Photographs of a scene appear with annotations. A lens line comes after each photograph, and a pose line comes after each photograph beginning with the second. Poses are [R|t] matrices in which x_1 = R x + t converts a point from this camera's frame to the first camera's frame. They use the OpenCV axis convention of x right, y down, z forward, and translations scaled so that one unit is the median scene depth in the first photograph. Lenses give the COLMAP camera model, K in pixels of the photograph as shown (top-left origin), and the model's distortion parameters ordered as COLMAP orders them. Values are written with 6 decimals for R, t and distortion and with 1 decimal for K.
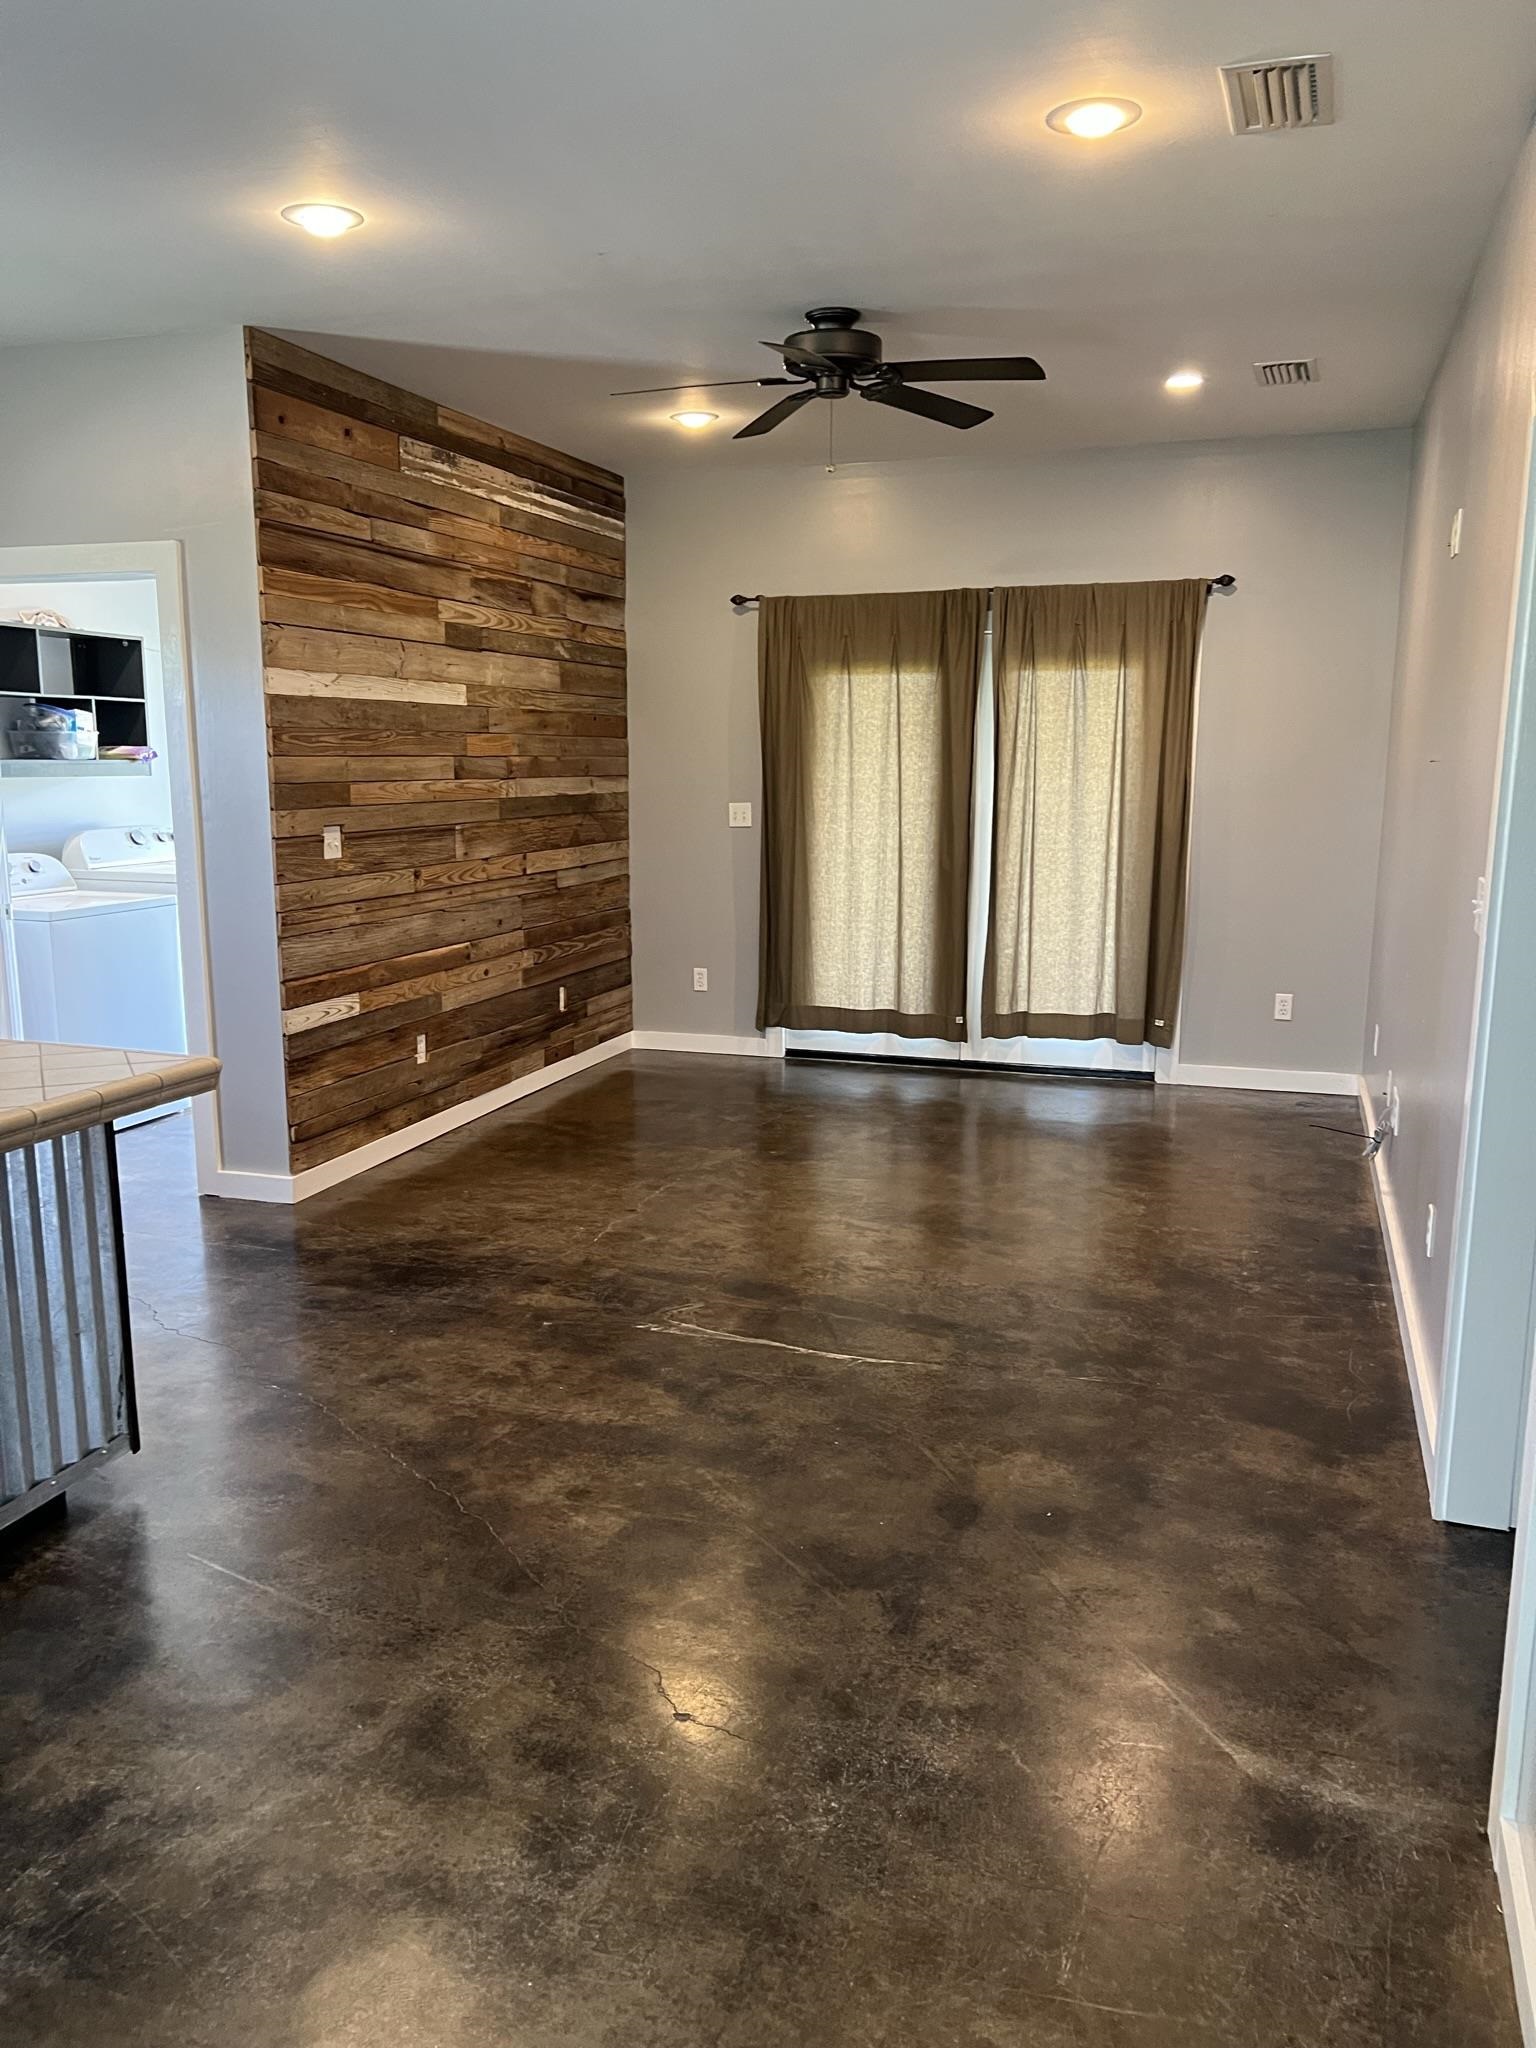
lens RADIAL K [[1526.0, 0, 759.0], [0, 1526.0, 1047.7], [0, 0, 1]] dist [0.049117, -0.058951]
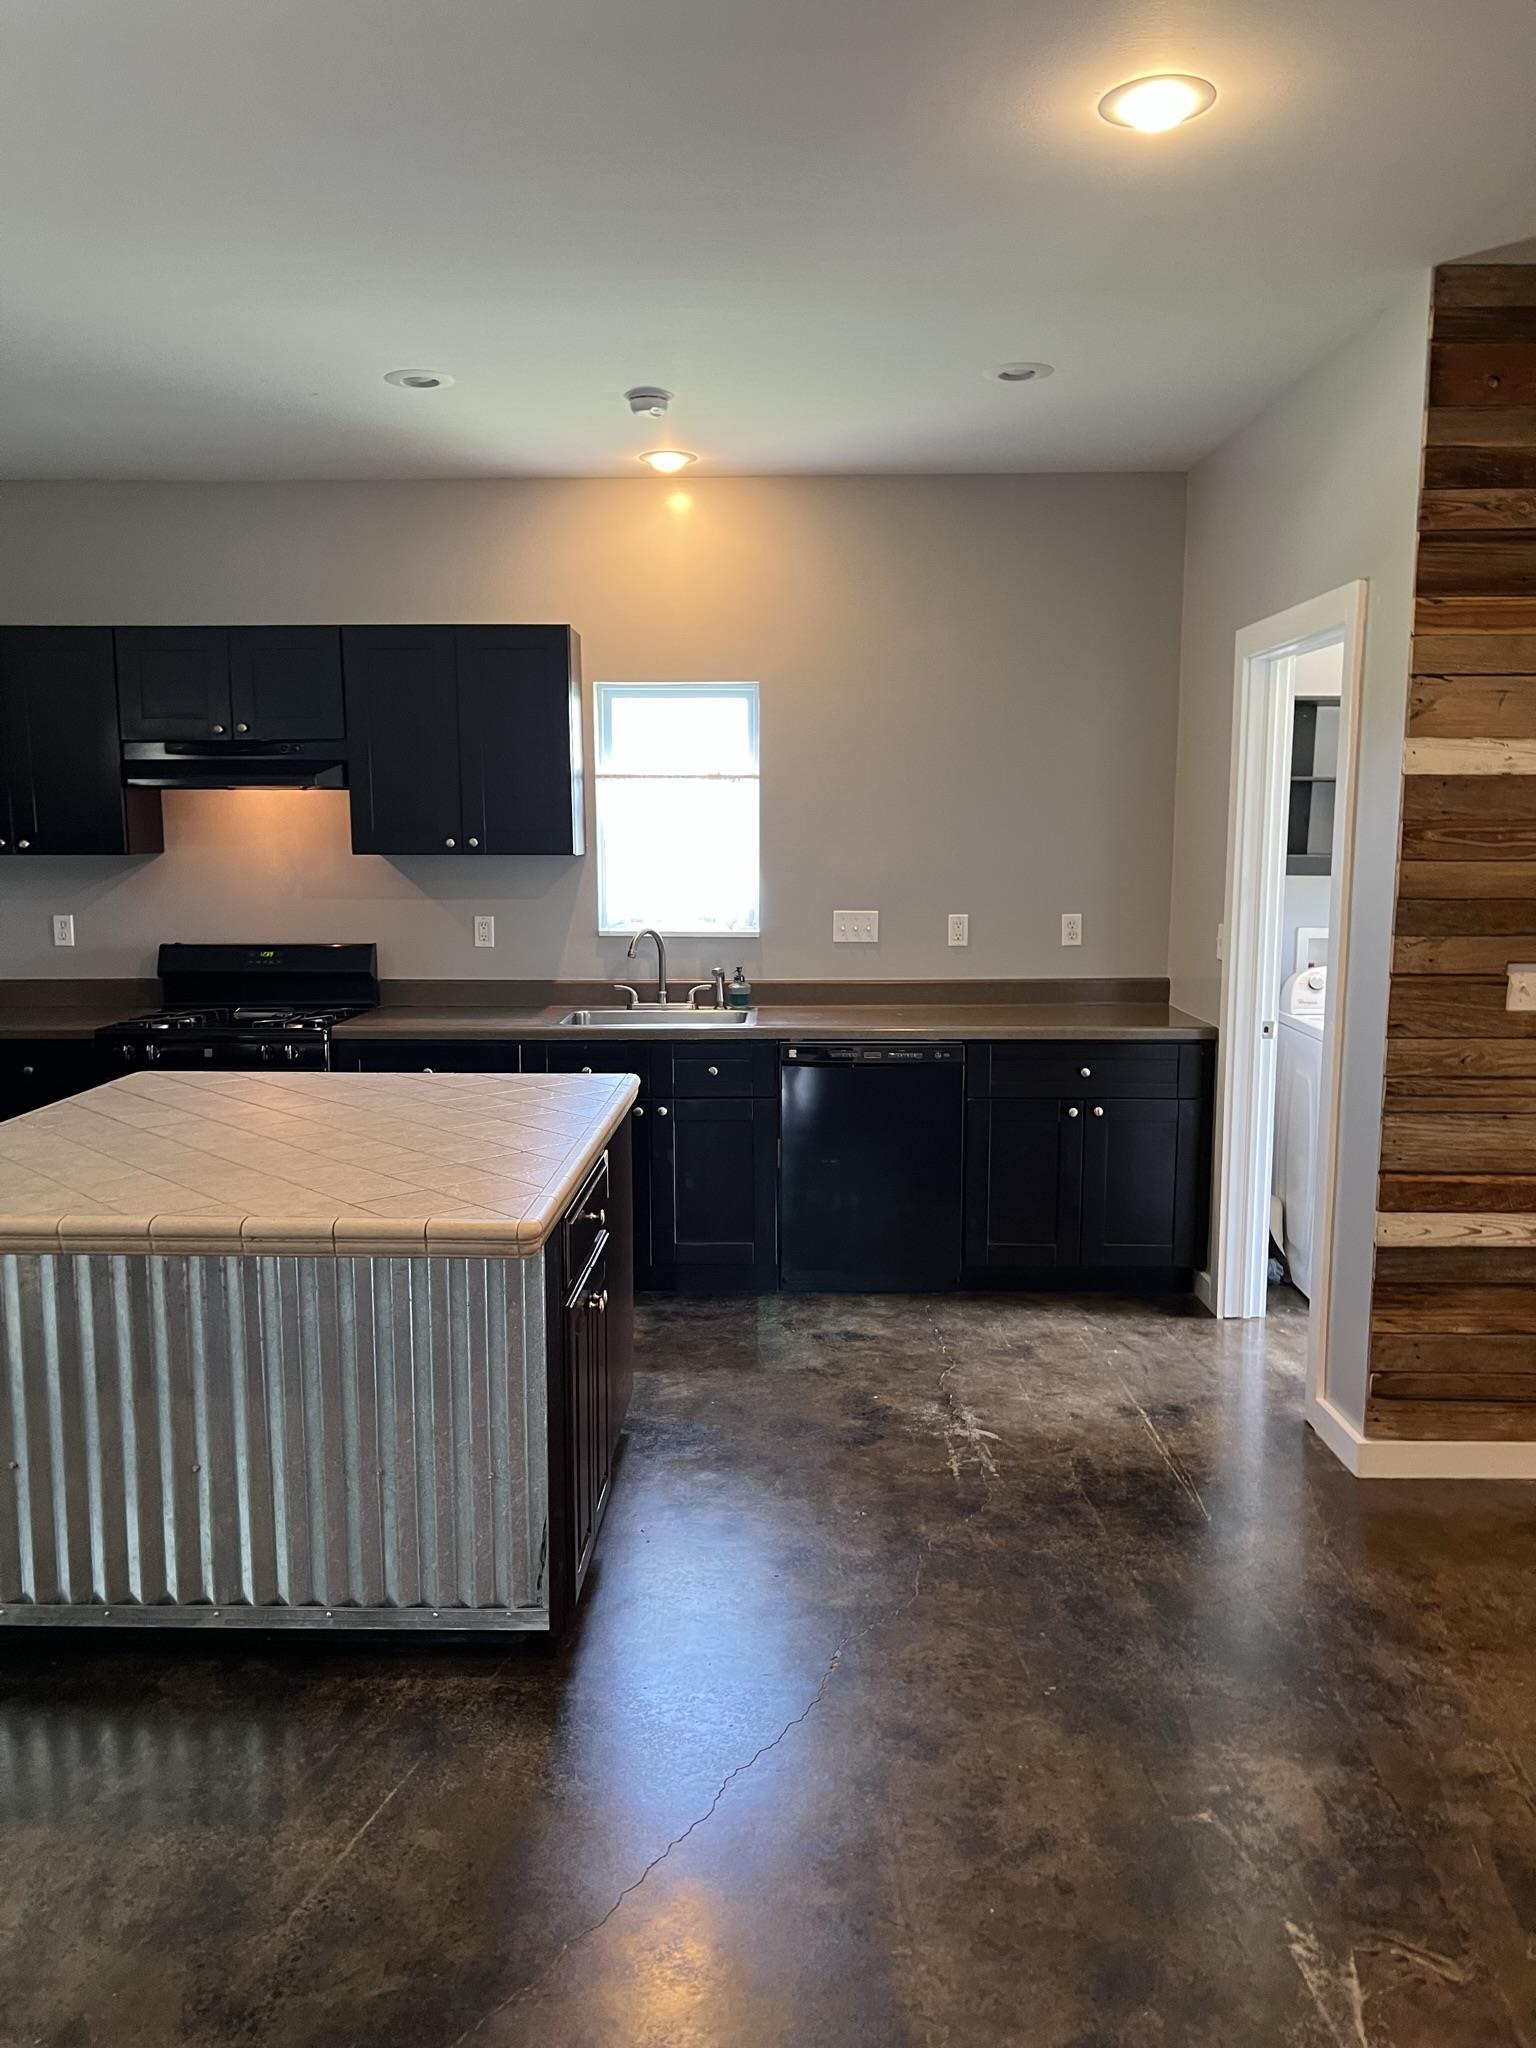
lens RADIAL K [[1539.8, 0, 759.5], [0, 1539.8, 1036.6], [0, 0, 1]] dist [0.046721, -0.053977]
pose [[0.301500, 0.129242, -0.944666, 0.209701], [-0.181033, 0.980508, 0.076367, -0.081295], [0.936122, 0.147991, 0.319020, 0.368955]]
